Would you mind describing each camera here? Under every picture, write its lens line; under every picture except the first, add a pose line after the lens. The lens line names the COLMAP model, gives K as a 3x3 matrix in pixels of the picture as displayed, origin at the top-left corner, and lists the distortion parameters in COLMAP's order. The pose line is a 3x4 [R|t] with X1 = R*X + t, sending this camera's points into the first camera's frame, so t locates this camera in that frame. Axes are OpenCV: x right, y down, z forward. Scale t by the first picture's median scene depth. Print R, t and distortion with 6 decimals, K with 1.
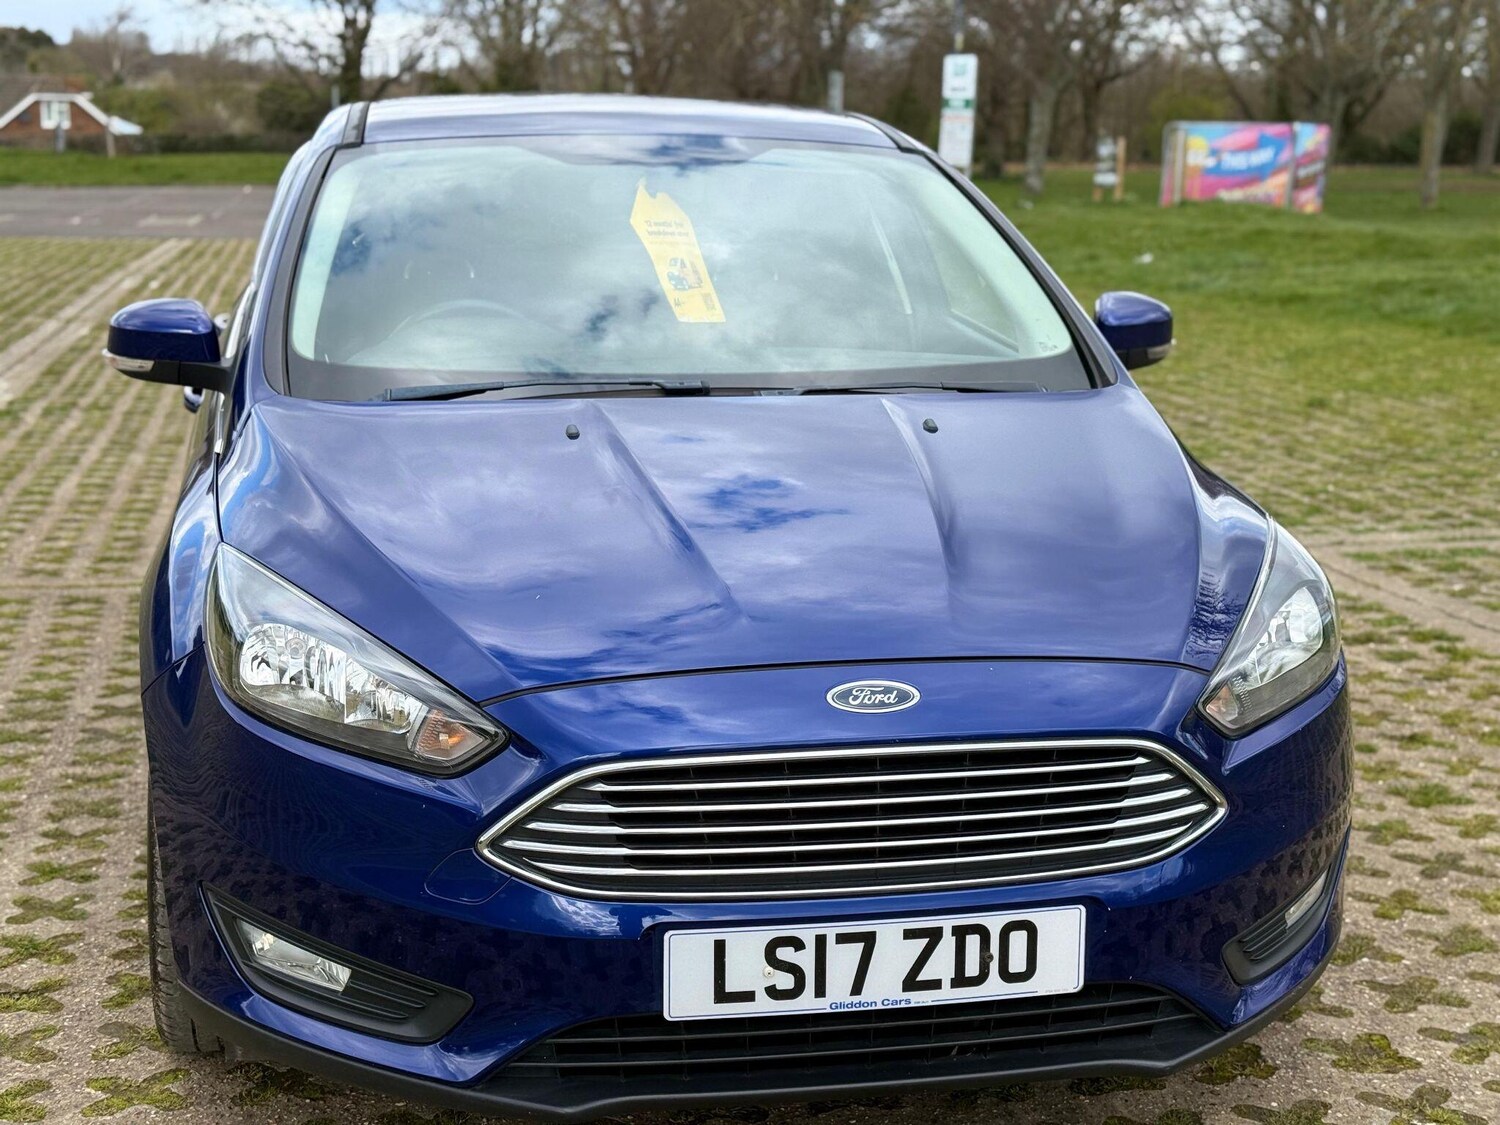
lens RADIAL K [[2077.9, 0, 744.5], [0, 2077.9, 573.8], [0, 0, 1]] dist [0.128807, 0.000000]
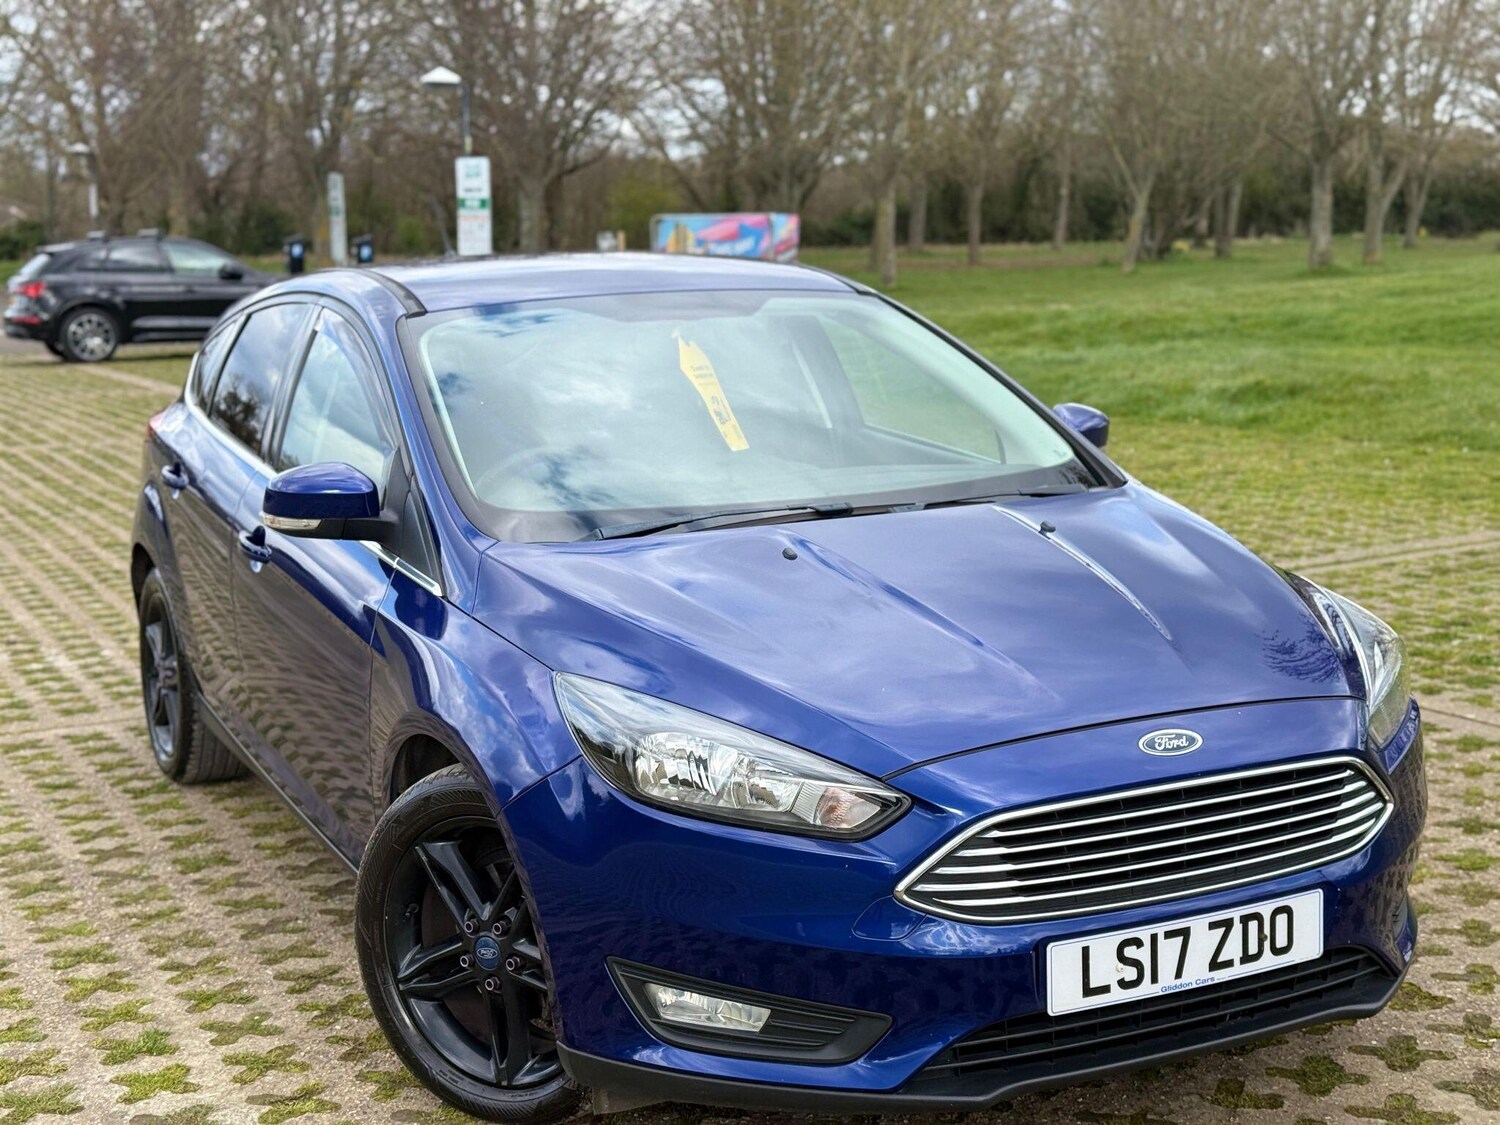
lens RADIAL K [[2077.9, 0, 743.1], [0, 2077.9, 553.1], [0, 0, 1]] dist [0.128807, 0.000000]
pose [[0.964396, -0.075502, 0.253456, -0.503173], [0.087986, 0.995386, -0.038267, -0.030544], [-0.249397, 0.059205, 0.966590, -0.184686]]
